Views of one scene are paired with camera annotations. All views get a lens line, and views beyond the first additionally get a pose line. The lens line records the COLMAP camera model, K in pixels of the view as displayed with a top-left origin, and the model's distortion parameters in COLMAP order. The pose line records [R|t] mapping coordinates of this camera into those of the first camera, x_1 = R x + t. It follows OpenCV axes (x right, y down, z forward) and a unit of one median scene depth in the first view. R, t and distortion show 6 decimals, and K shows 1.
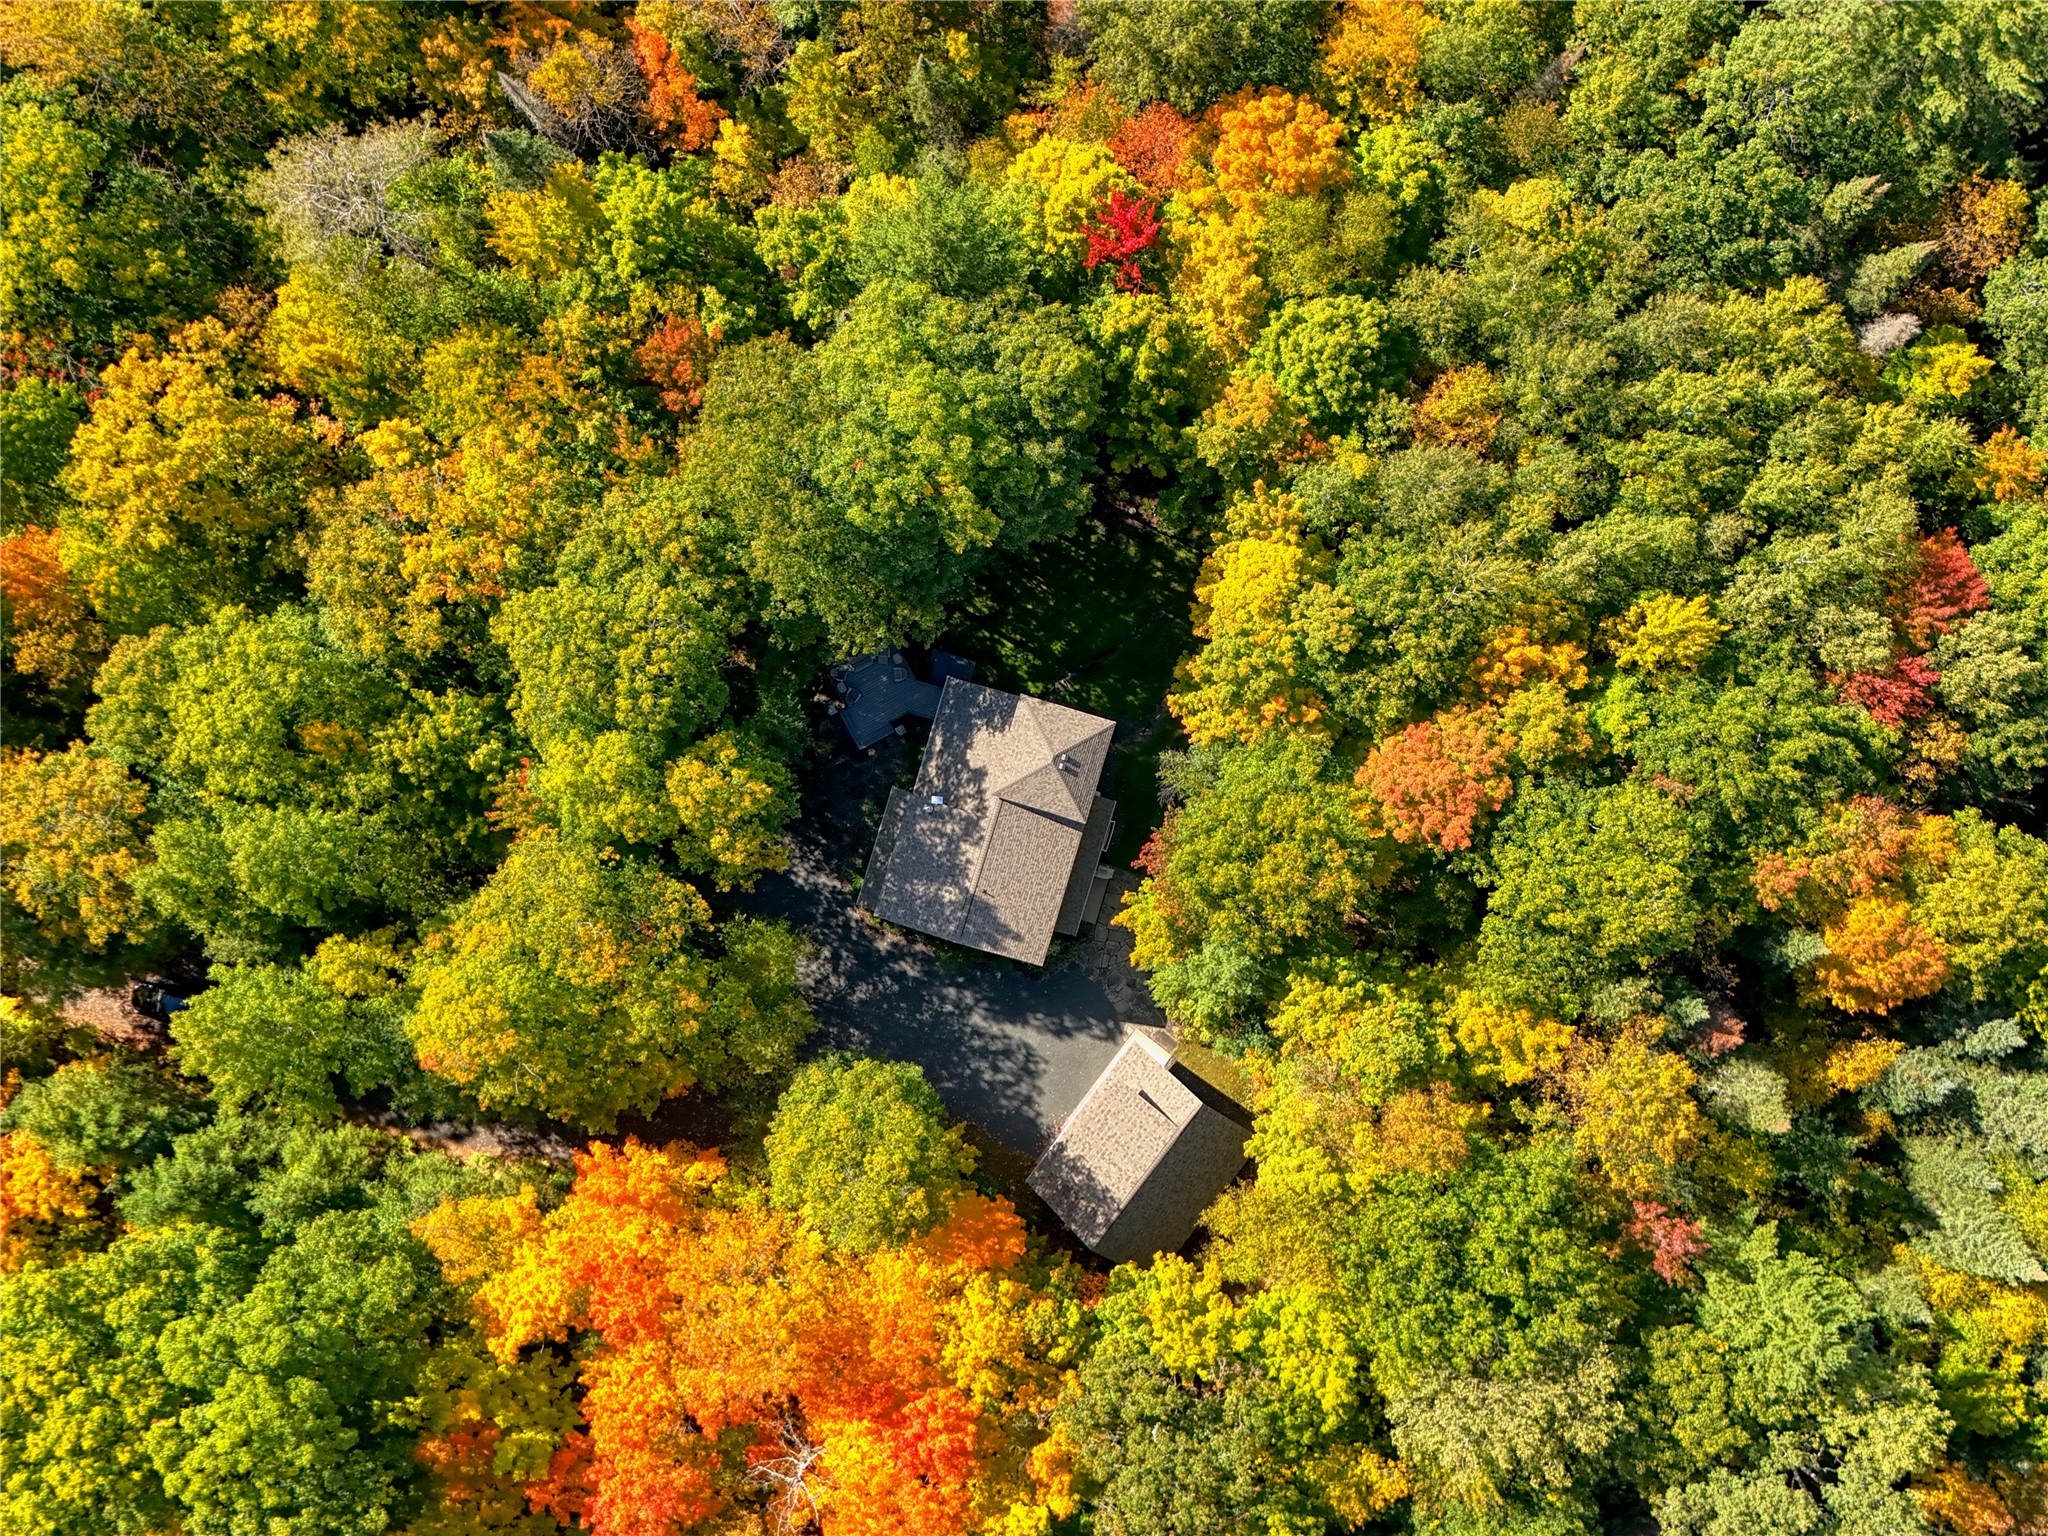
lens RADIAL K [[1998.0, 0, 1113.1], [0, 1998.0, 781.1], [0, 0, 1]] dist [0.071047, -0.007988]
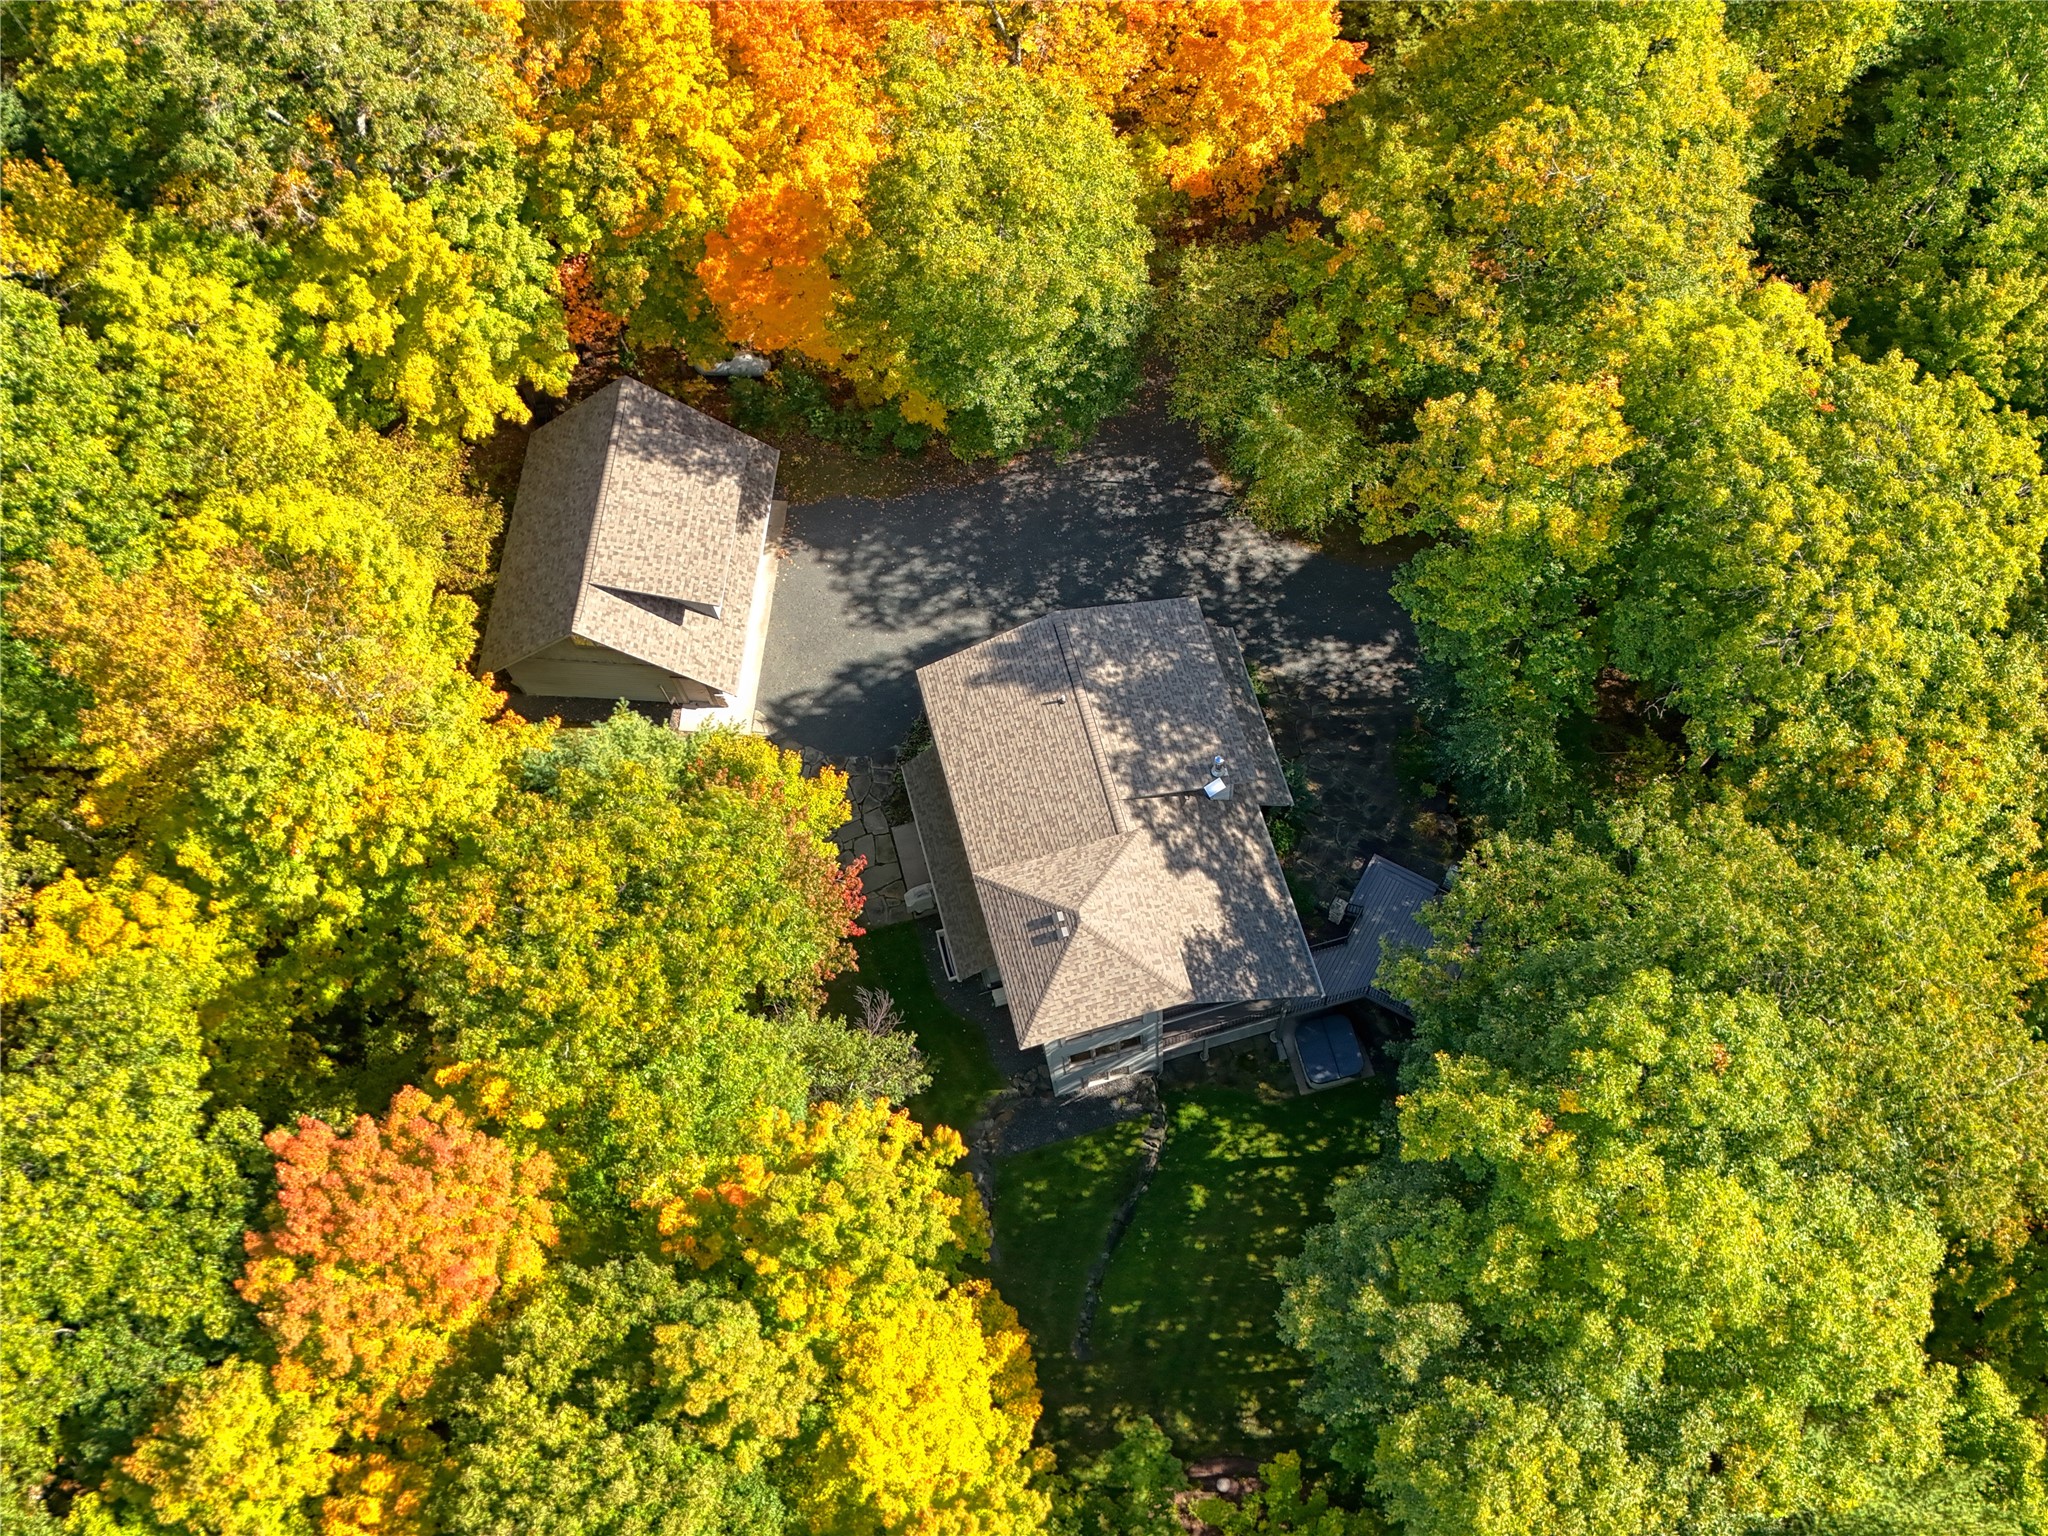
lens RADIAL K [[1998.0, 0, 1113.1], [0, 1998.0, 781.1], [0, 0, 1]] dist [0.071047, -0.007988]
pose [[-0.840876, 0.504822, -0.195149, 0.050054], [-0.541095, -0.776124, 0.323801, -0.164687], [0.012002, 0.377871, 0.925780, 0.472122]]
